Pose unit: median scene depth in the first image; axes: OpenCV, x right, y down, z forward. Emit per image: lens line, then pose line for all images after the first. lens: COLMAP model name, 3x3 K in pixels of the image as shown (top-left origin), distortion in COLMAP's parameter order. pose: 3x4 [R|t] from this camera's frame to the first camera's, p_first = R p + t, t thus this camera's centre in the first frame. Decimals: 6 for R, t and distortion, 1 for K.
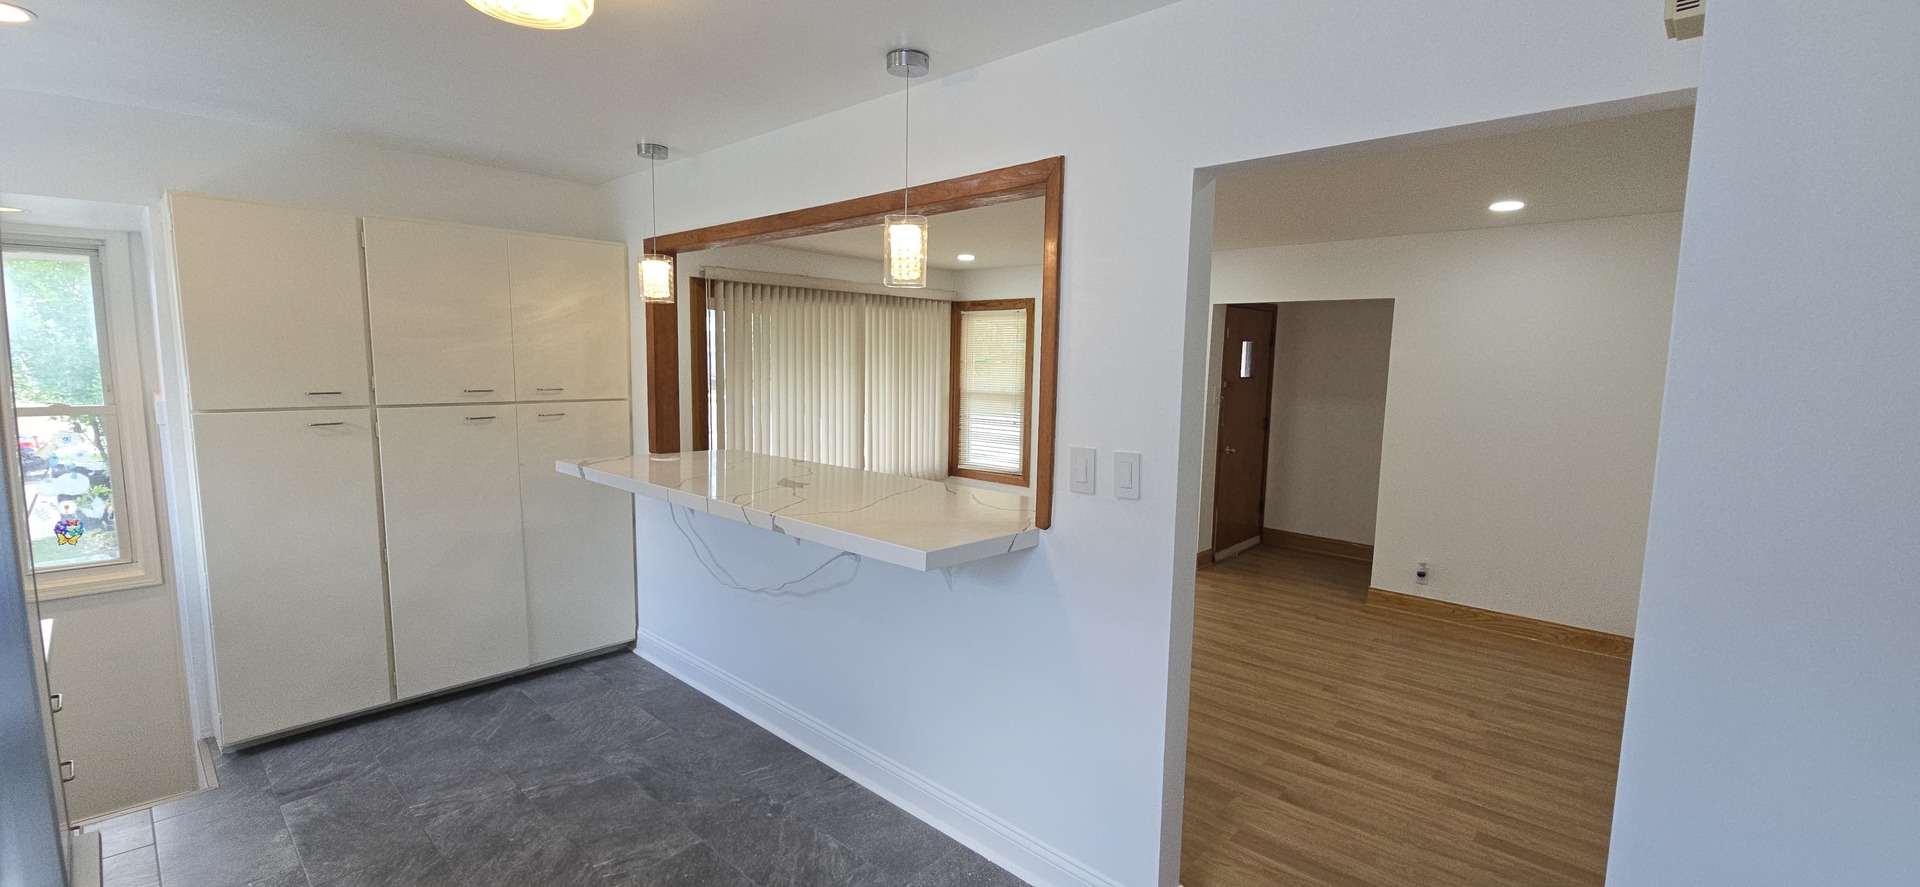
lens RADIAL K [[785.7, 0, 954.1], [0, 785.7, 454.0], [0, 0, 1]] dist [0.000826, 0.000003]
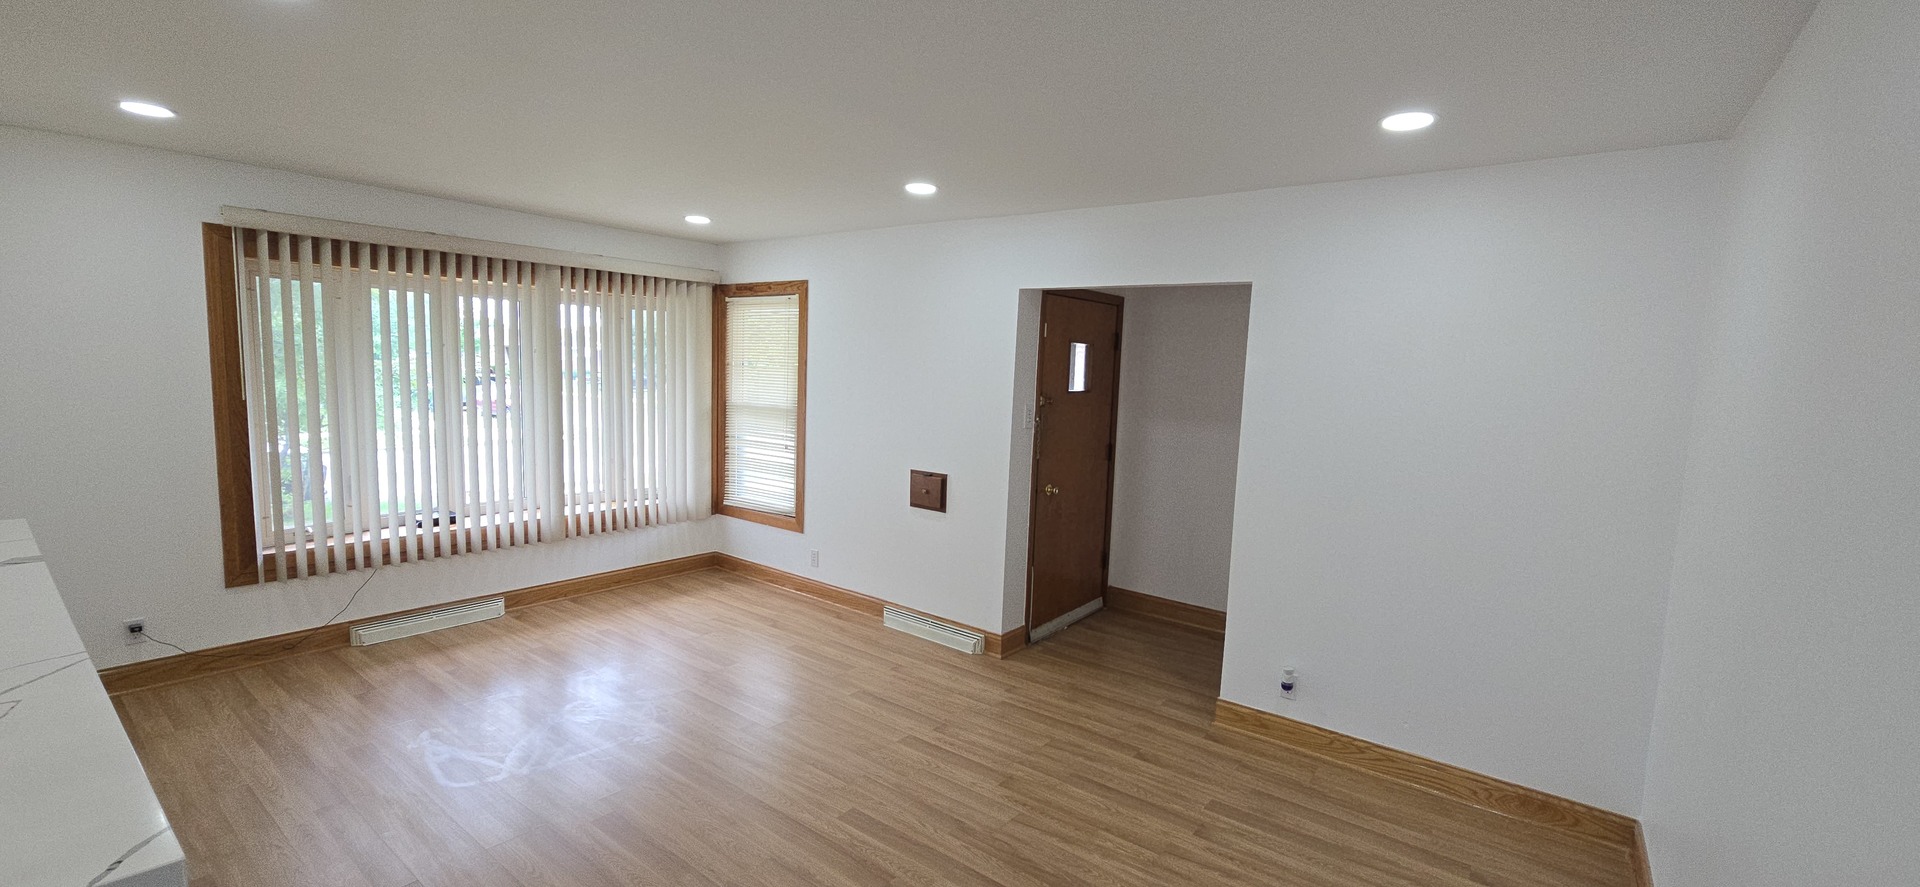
lens RADIAL K [[785.7, 0, 954.1], [0, 785.7, 454.0], [0, 0, 1]] dist [0.000826, 0.000003]
pose [[0.995830, 0.007341, 0.090933, 0.204531], [-0.006838, 0.999960, -0.005839, -0.036033], [-0.090972, 0.005193, 0.995840, 0.291030]]
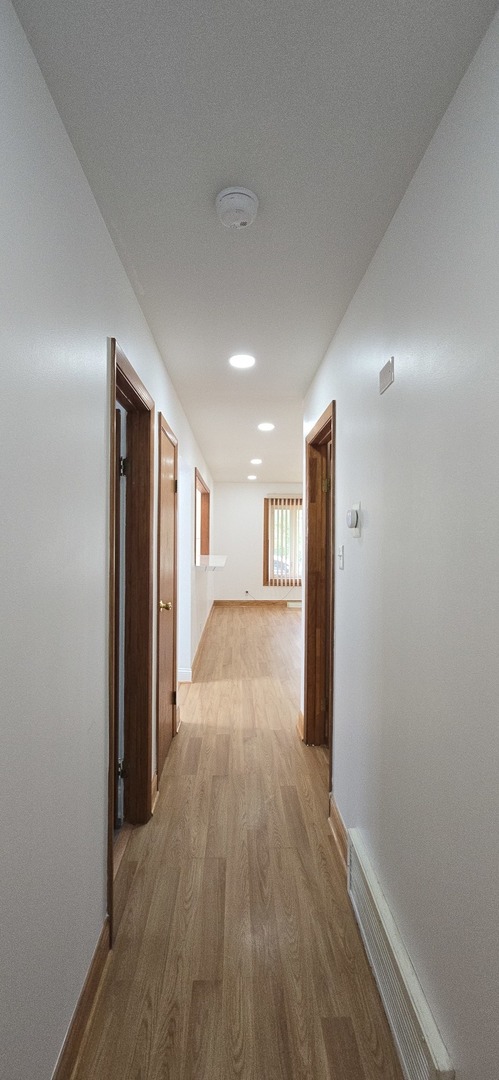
lens RADIAL K [[442.0, 0, 250.7], [0, 442.0, 537.6], [0, 0, 1]] dist [0.000826, 0.000003]
pose [[0.705379, -0.012771, -0.708715, 0.676247], [-0.075728, 0.992758, -0.093262, 0.053361], [0.704773, 0.119455, 0.699303, -0.082453]]
